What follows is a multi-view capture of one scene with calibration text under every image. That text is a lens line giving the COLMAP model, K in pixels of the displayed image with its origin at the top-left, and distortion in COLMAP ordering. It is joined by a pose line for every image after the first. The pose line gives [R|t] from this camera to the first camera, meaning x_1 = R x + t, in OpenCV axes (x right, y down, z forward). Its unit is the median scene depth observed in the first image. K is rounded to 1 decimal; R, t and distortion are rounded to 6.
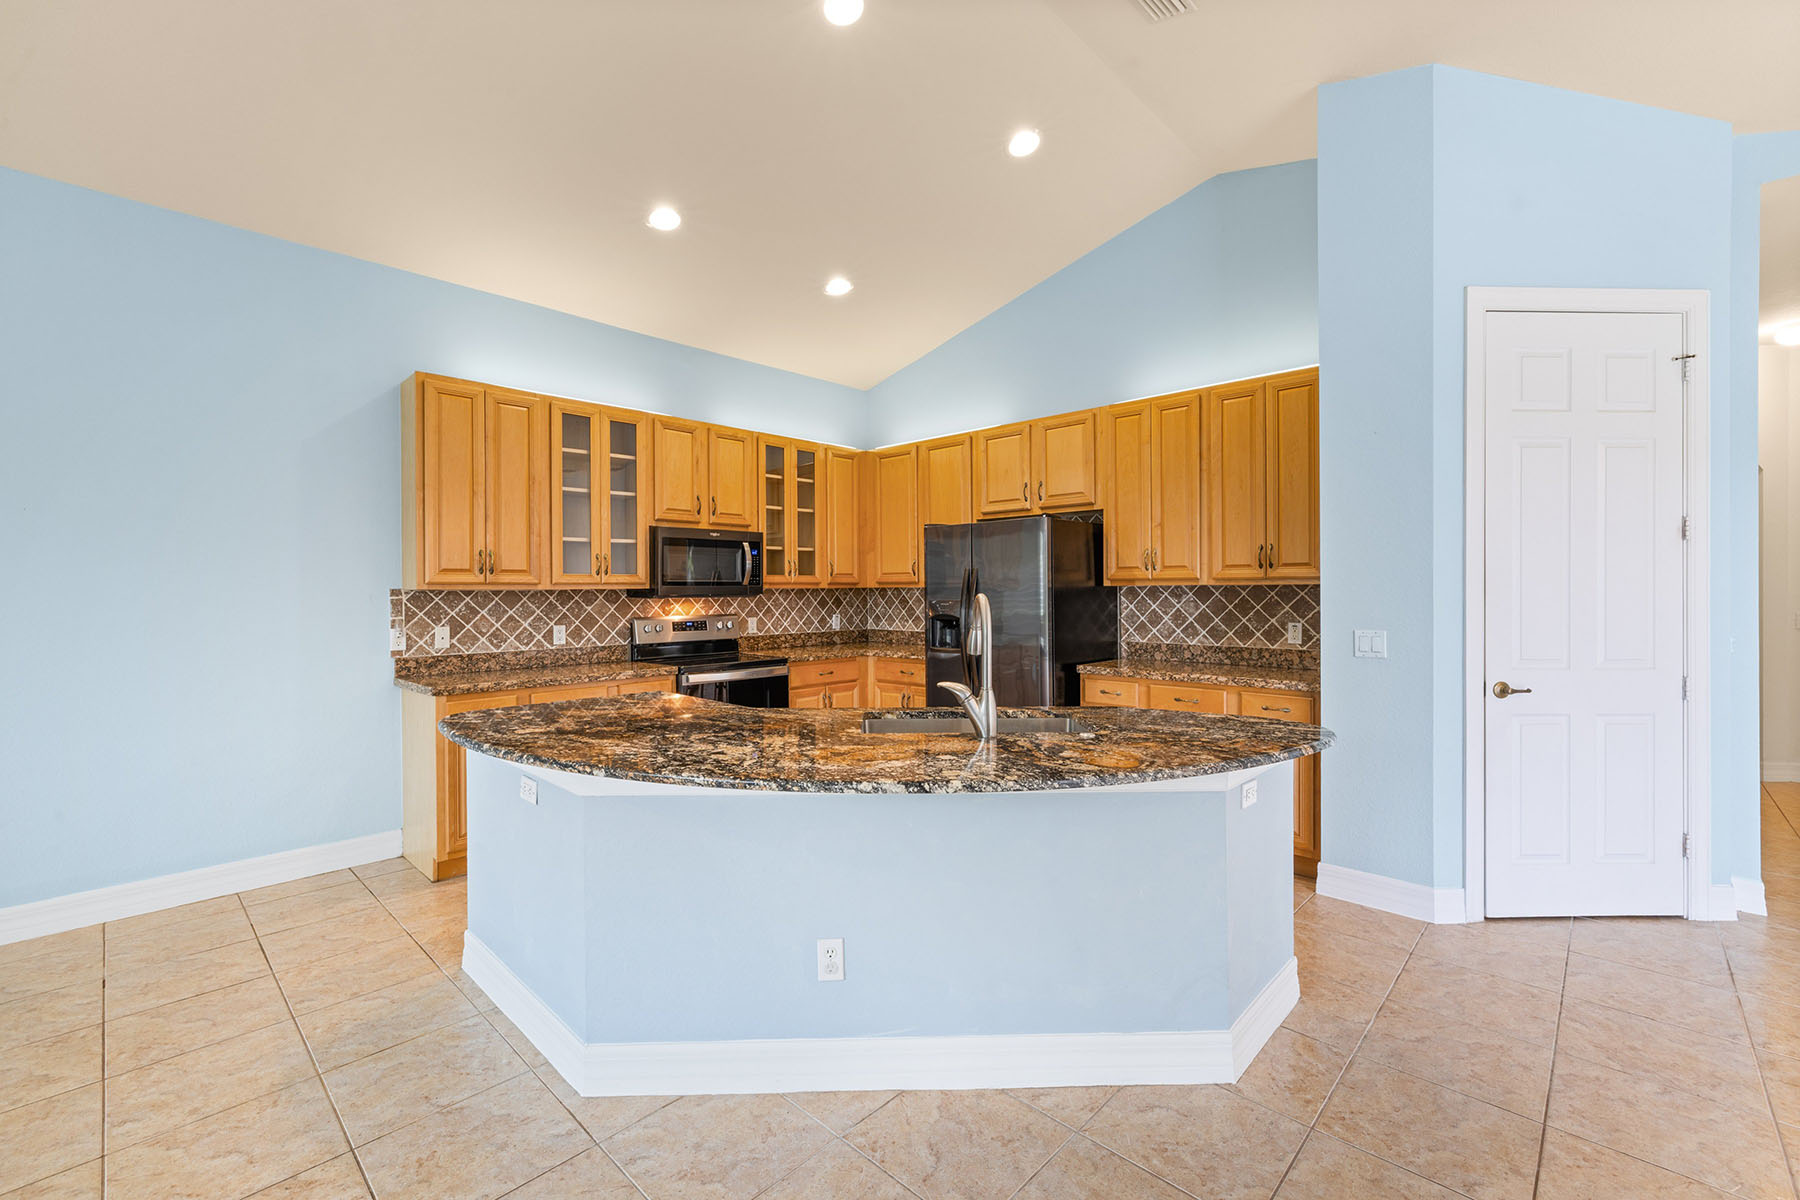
lens RADIAL K [[757.8, 0, 896.9], [0, 757.8, 584.6], [0, 0, 1]] dist [0.000145, 0.000363]
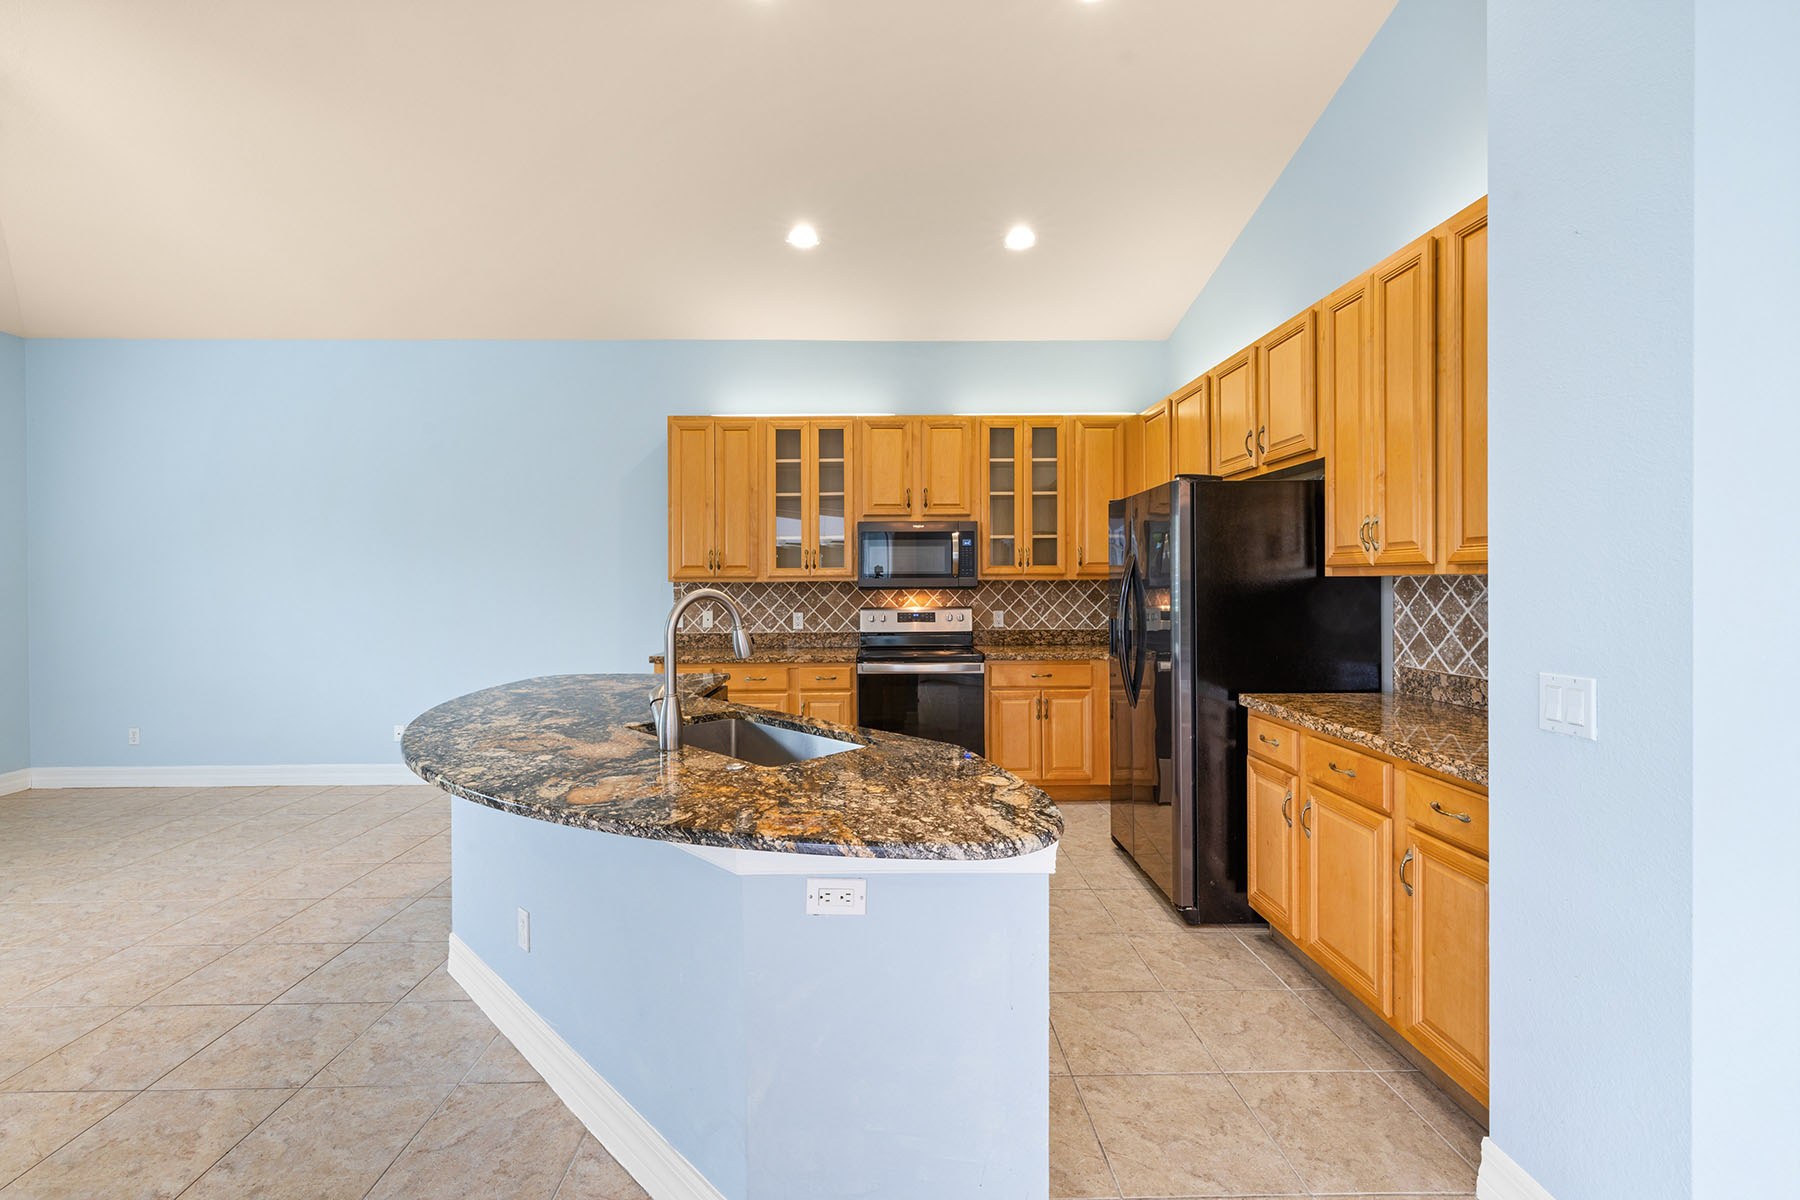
lens RADIAL K [[759.0, 0, 893.2], [0, 759.0, 588.0], [0, 0, 1]] dist [0.000831, 0.000464]
pose [[0.703349, 0.006471, -0.710815, 0.481065], [0.006574, 0.999857, 0.015608, -0.001042], [0.710814, -0.015651, 0.703206, 0.288073]]
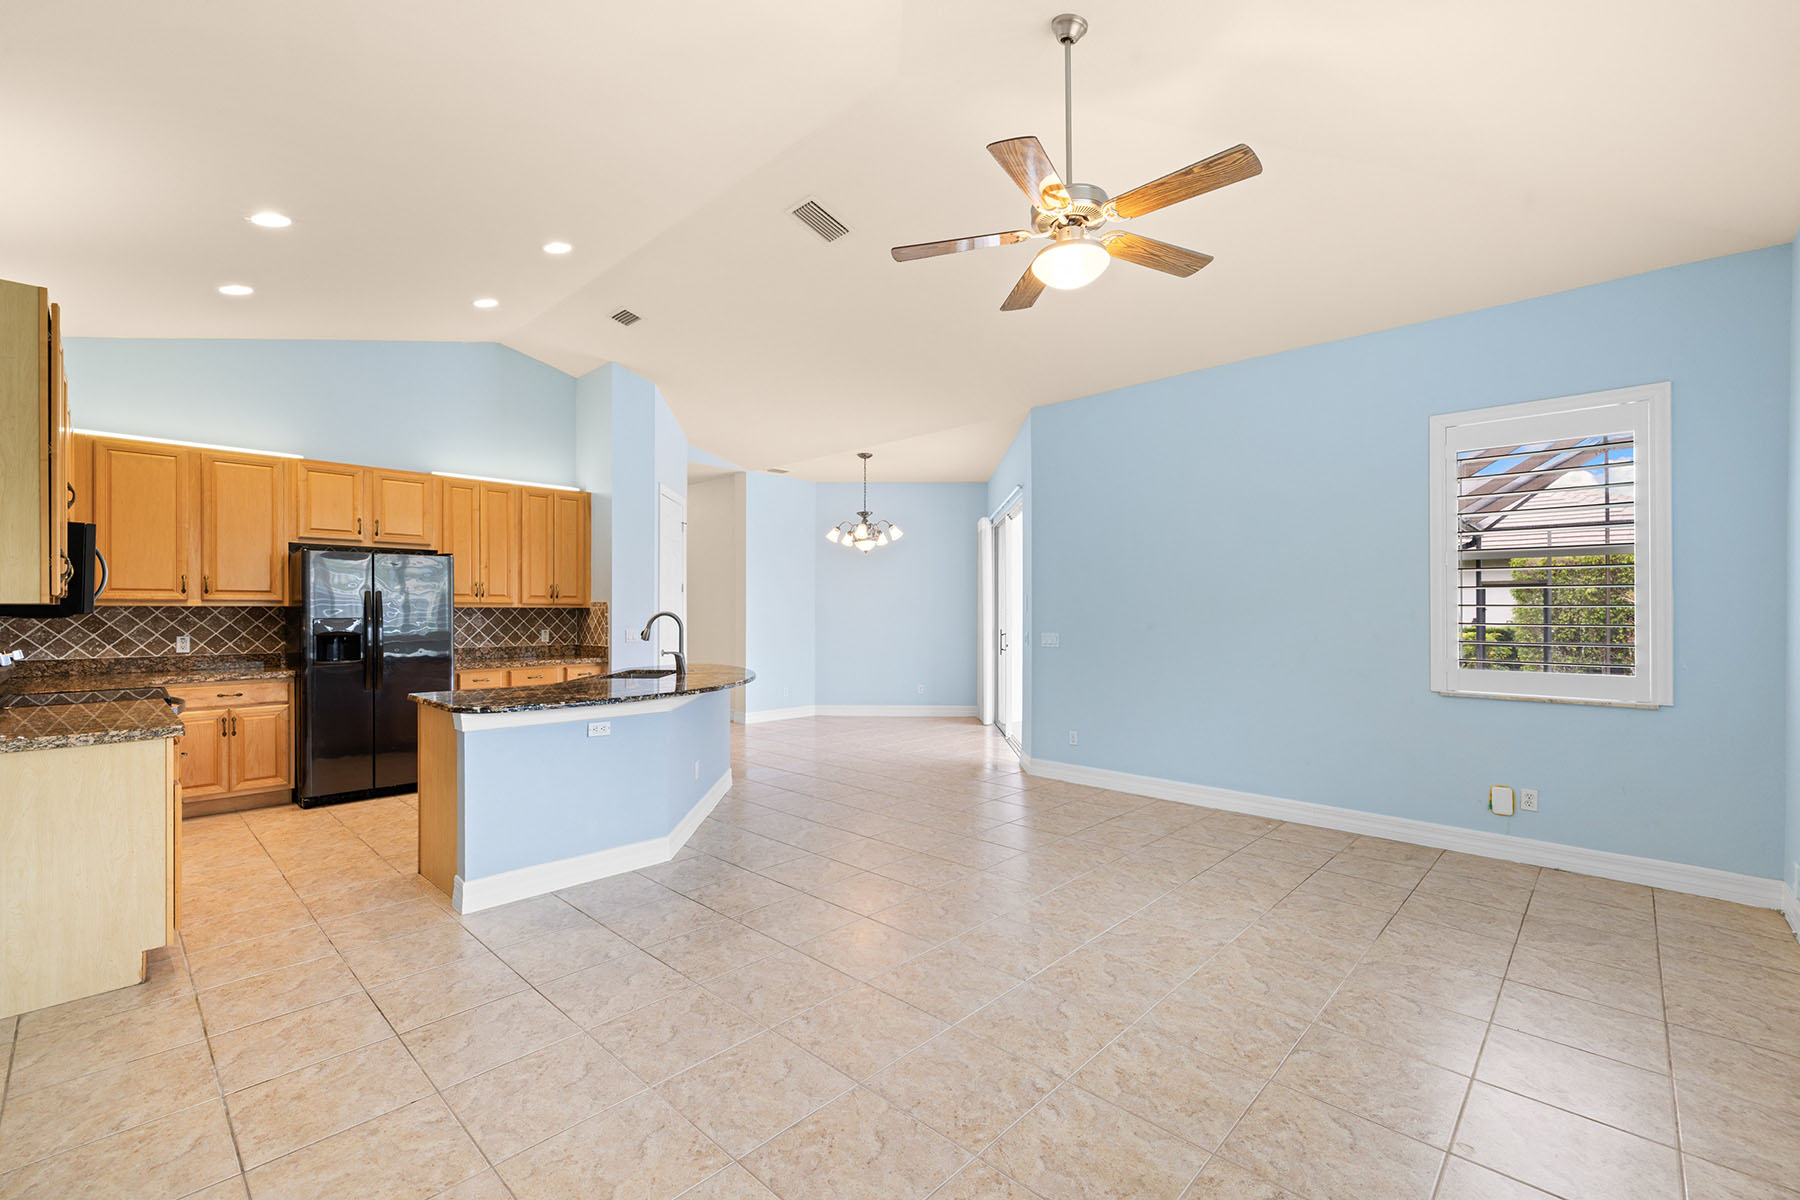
lens RADIAL K [[757.4, 0, 896.2], [0, 757.4, 601.8], [0, 0, 1]] dist [0.000384, 0.000462]
pose [[-0.003178, 0.016574, 0.999858, -1.098312], [-0.008926, 0.999822, -0.016602, 0.007178], [-0.999955, -0.008977, -0.003030, 0.184765]]
